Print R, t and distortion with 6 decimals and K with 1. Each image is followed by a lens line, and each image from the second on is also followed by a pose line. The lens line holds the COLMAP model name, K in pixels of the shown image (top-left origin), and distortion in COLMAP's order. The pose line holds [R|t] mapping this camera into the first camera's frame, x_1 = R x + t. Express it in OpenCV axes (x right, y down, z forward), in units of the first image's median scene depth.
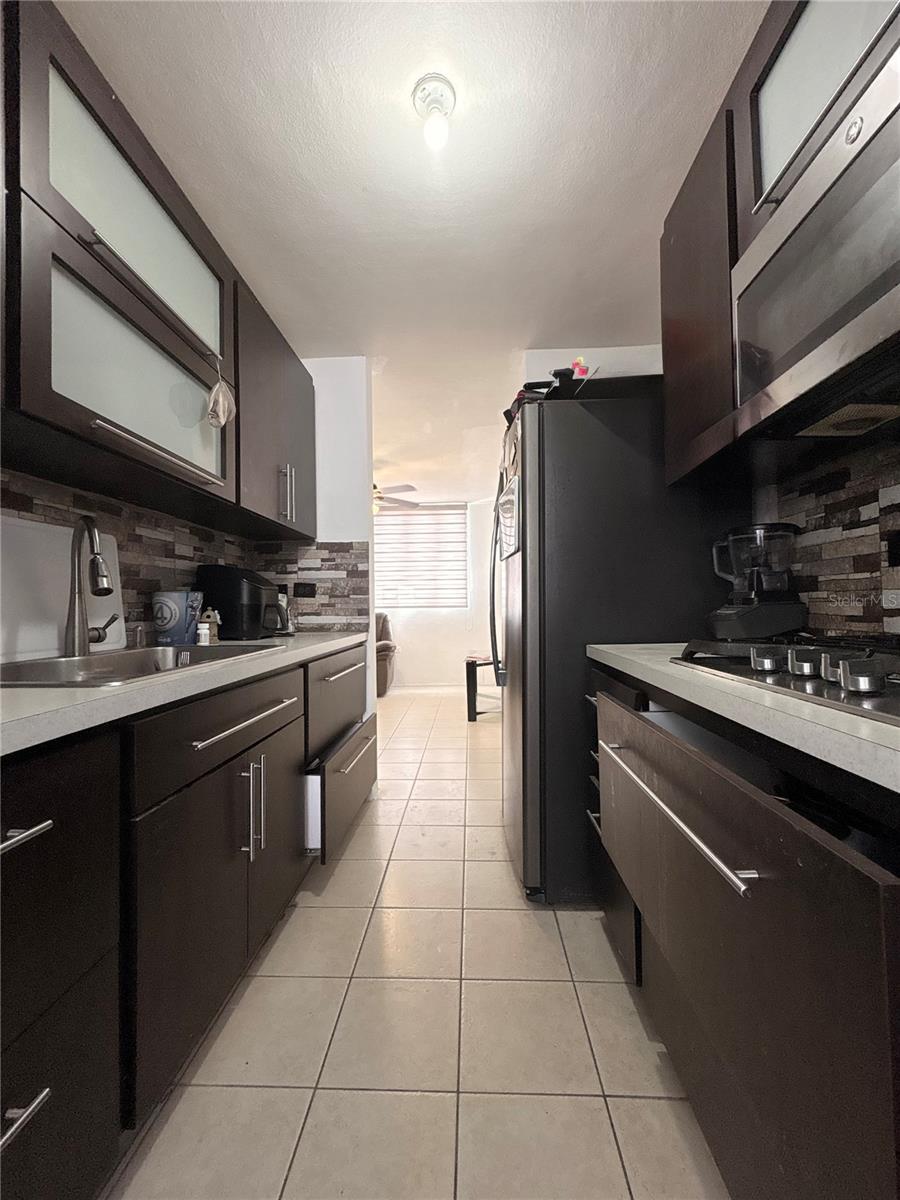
lens RADIAL K [[484.1, 0, 451.1], [0, 484.1, 601.6], [0, 0, 1]] dist [-0.003649, -0.000360]
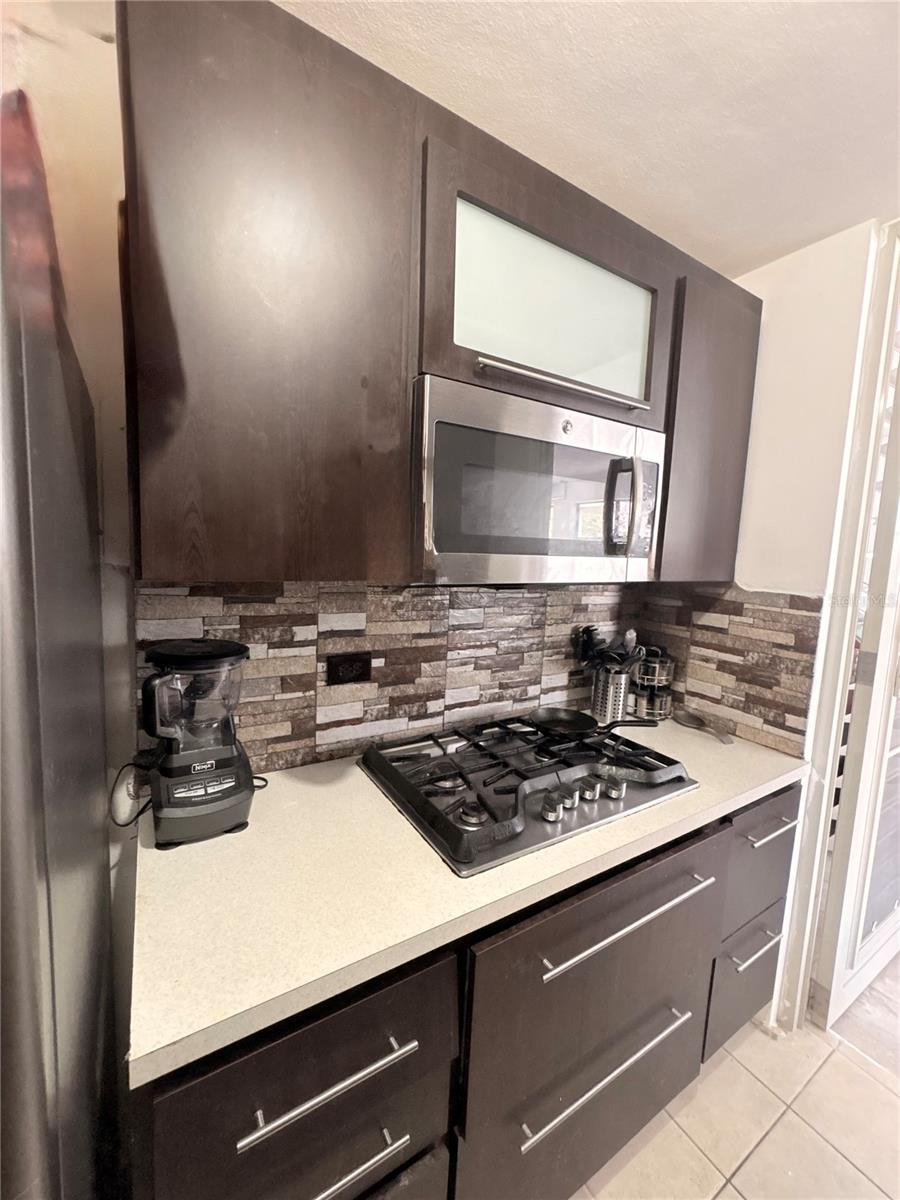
lens RADIAL K [[484.1, 0, 446.5], [0, 484.1, 597.4], [0, 0, 1]] dist [-0.003649, -0.000360]
pose [[-0.561389, -0.099820, 0.821510, -0.118713], [-0.049788, 0.994974, 0.086874, -0.362095], [-0.826053, 0.007869, -0.563538, 1.323673]]
